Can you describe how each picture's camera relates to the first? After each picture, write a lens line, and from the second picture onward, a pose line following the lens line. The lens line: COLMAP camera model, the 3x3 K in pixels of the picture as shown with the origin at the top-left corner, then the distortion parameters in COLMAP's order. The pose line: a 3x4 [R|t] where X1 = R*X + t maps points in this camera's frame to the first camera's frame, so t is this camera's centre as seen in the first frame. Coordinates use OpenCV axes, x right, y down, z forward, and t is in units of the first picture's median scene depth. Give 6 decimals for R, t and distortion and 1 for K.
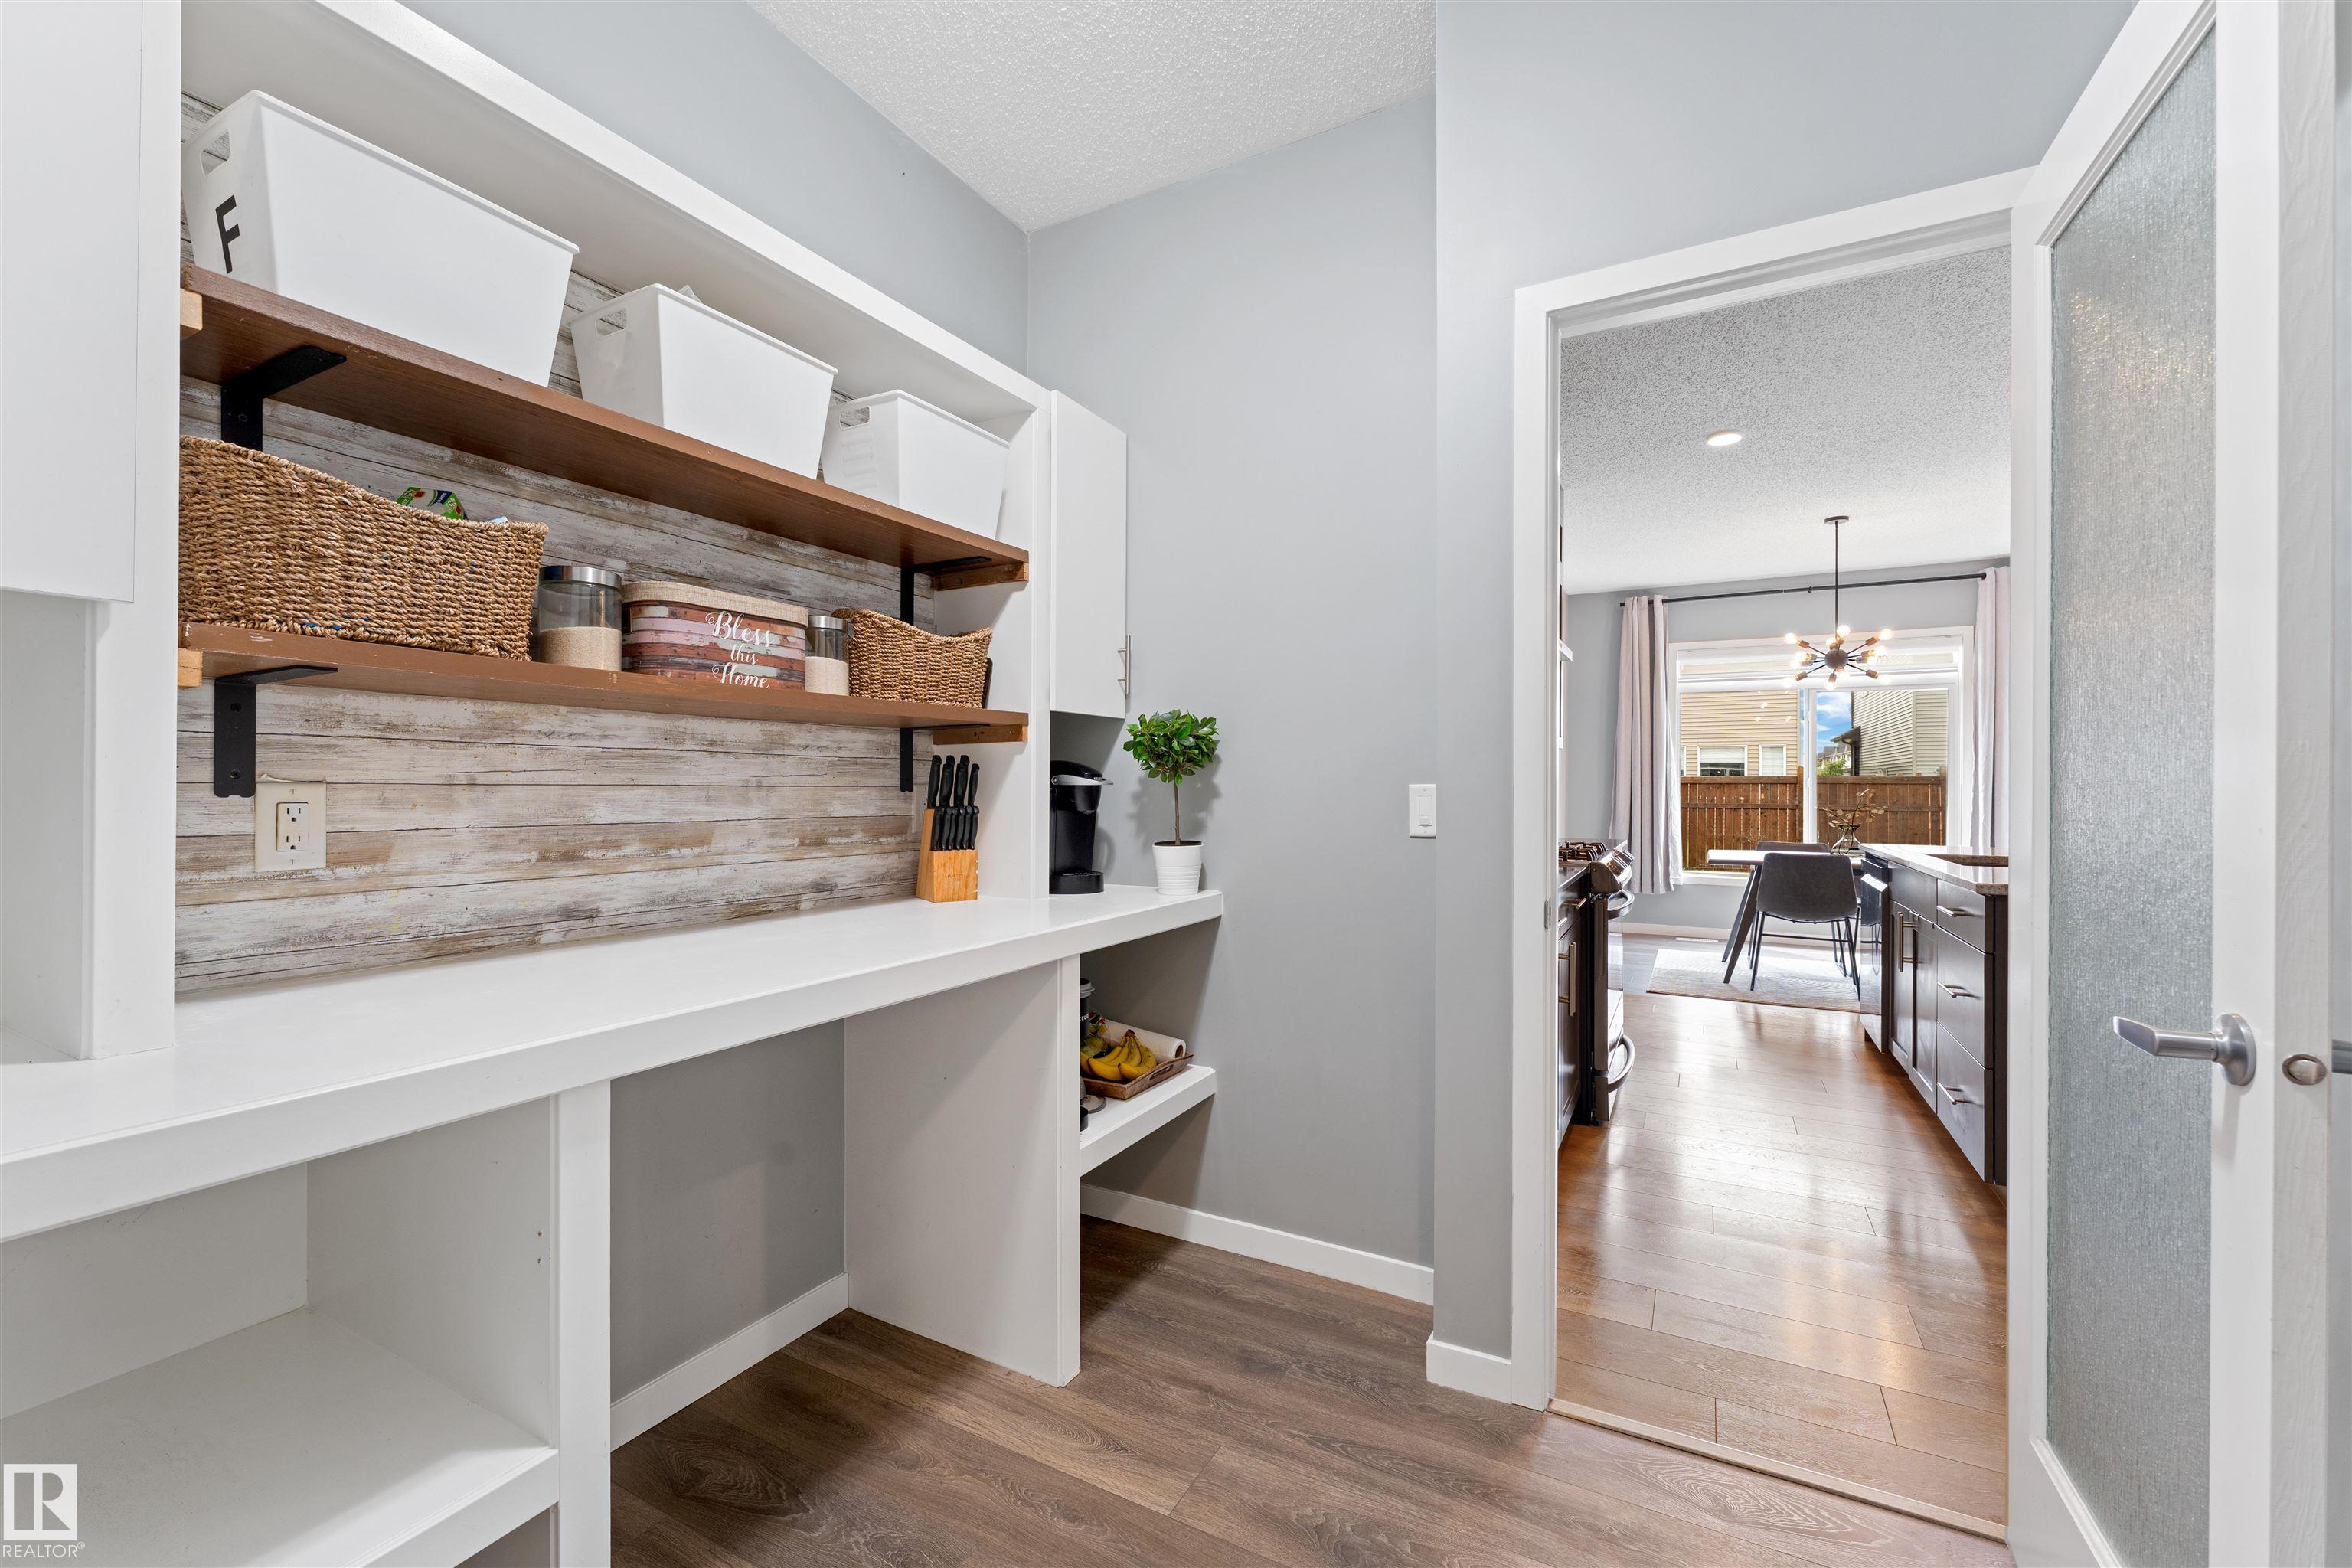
lens RADIAL K [[937.5, 0, 1187.5], [0, 937.5, 779.9], [0, 0, 1]] dist [-0.001188, -0.000037]
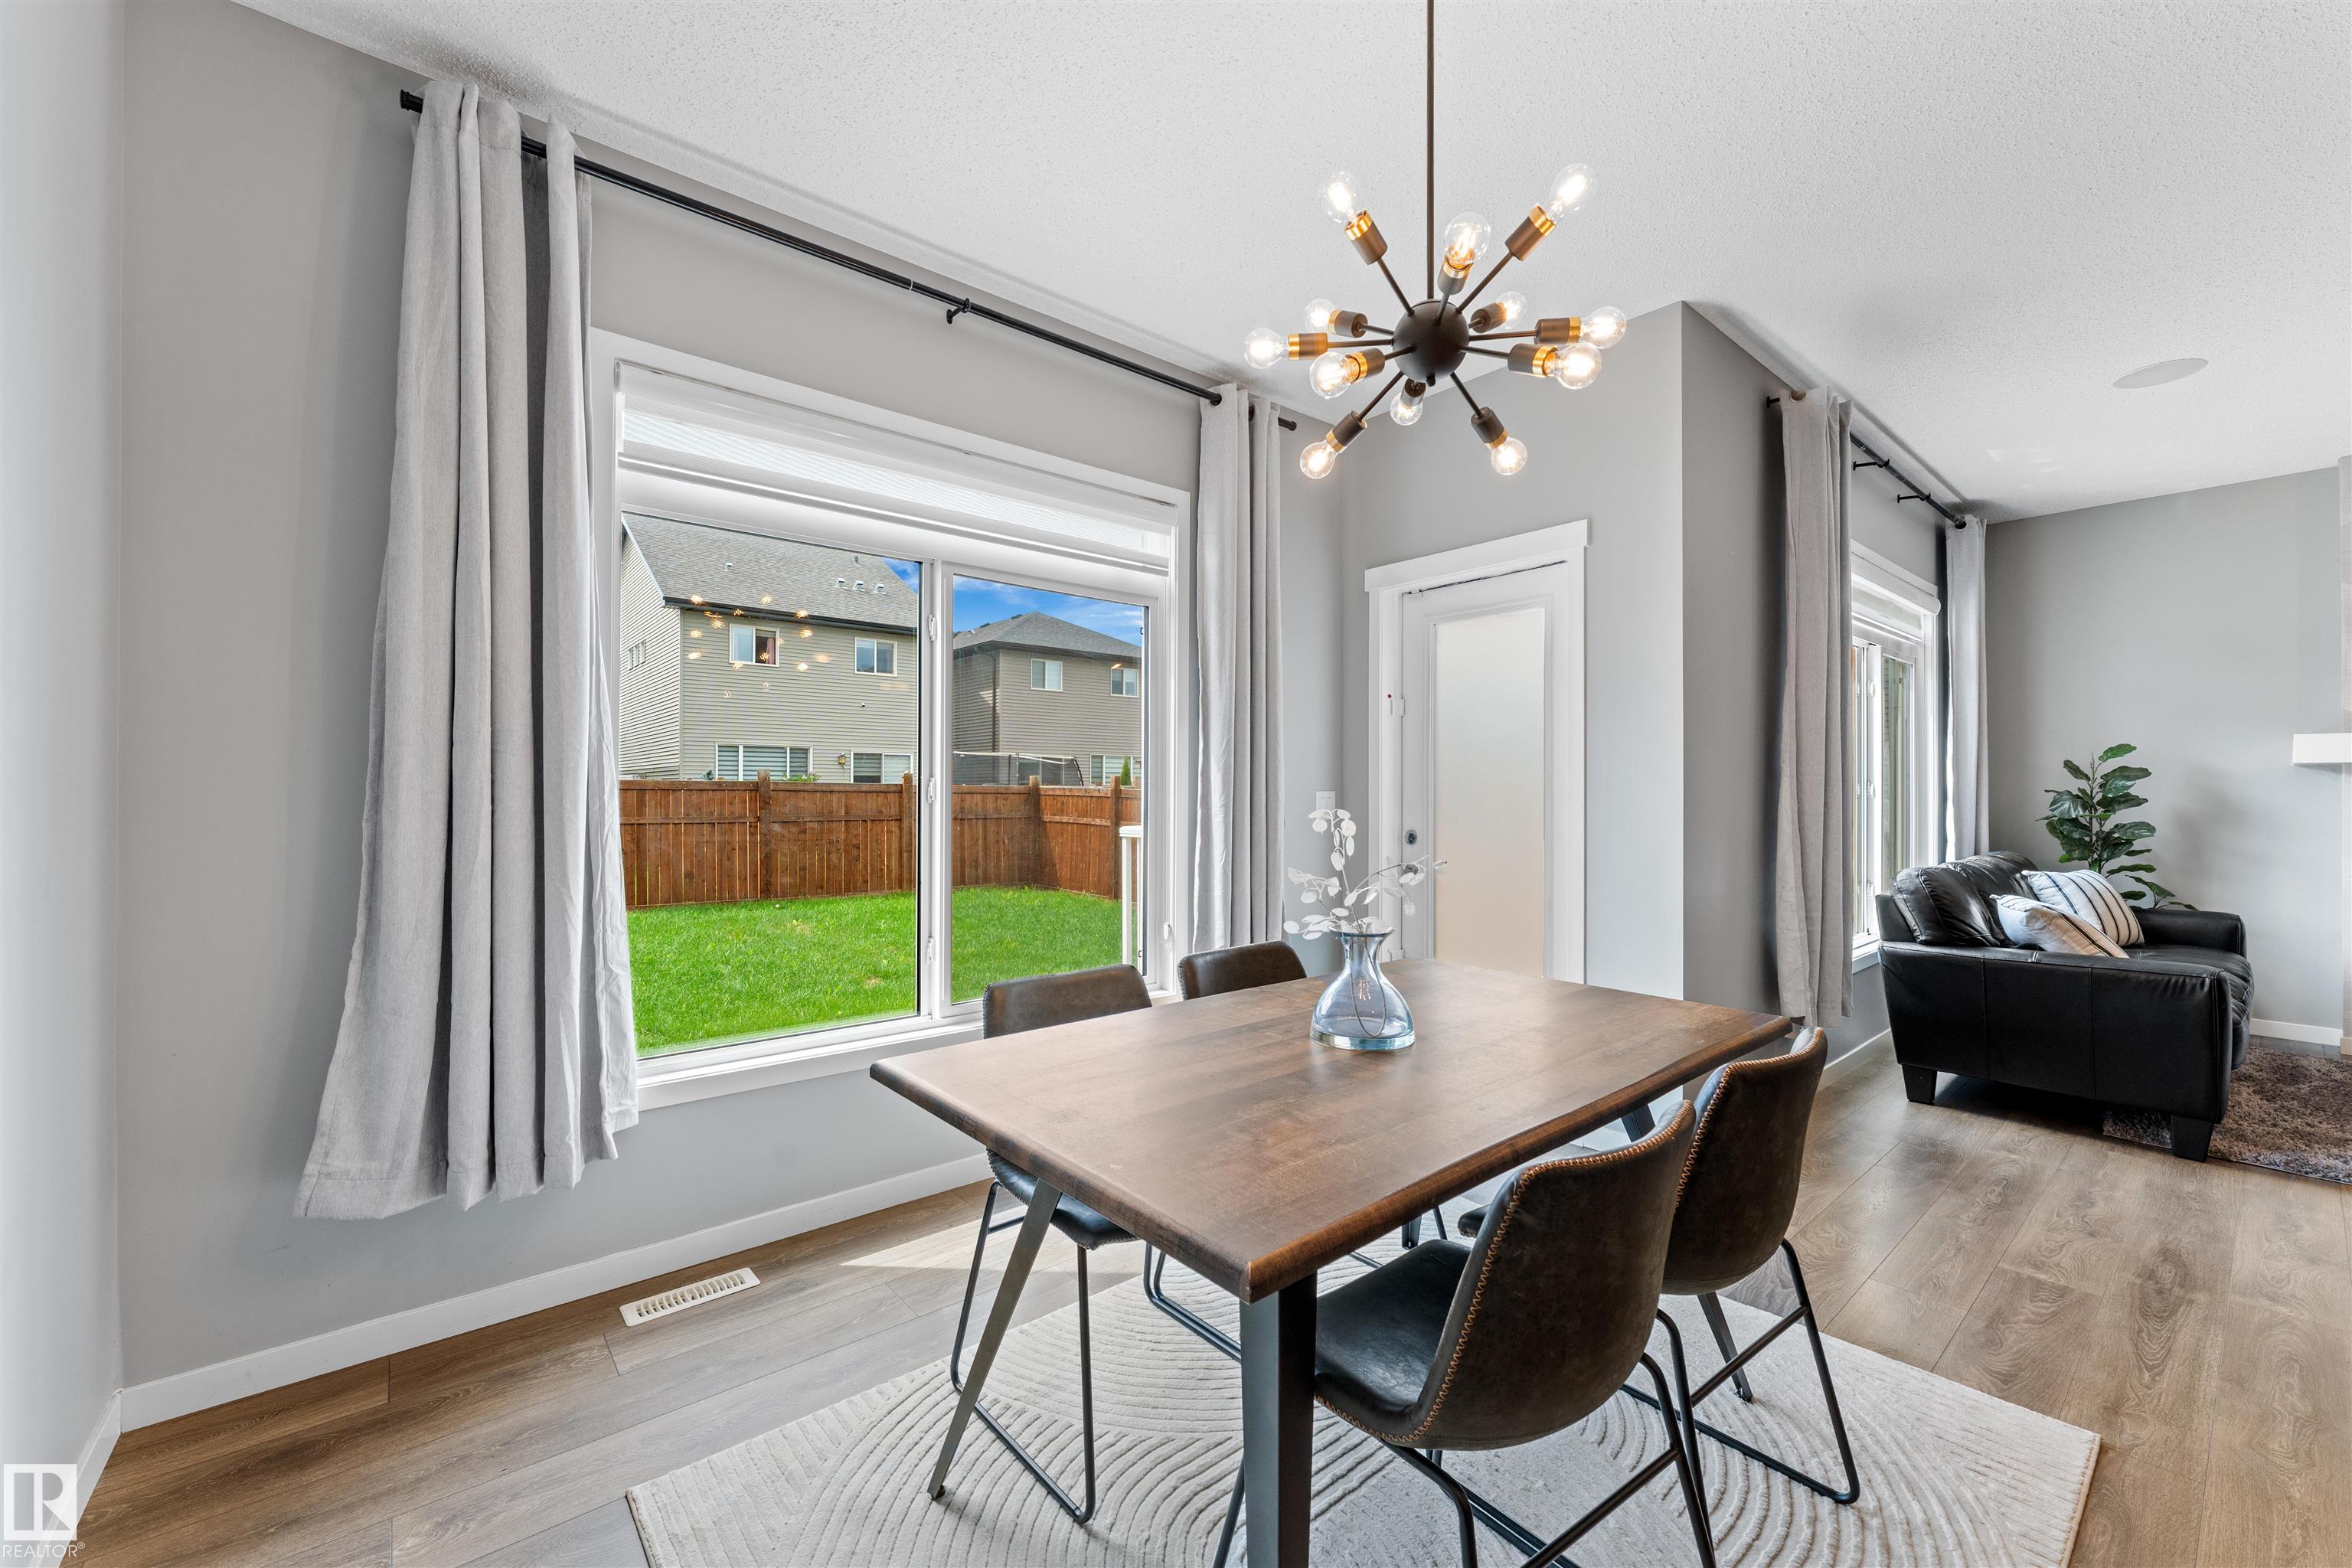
lens RADIAL K [[937.5, 0, 1181.3], [0, 937.5, 785.2], [0, 0, 1]] dist [-0.001188, -0.000037]
pose [[0.382090, -0.007012, 0.924098, 0.309258], [0.006874, 0.999965, 0.004746, -0.002480], [-0.924099, 0.004539, 0.382125, 0.714720]]
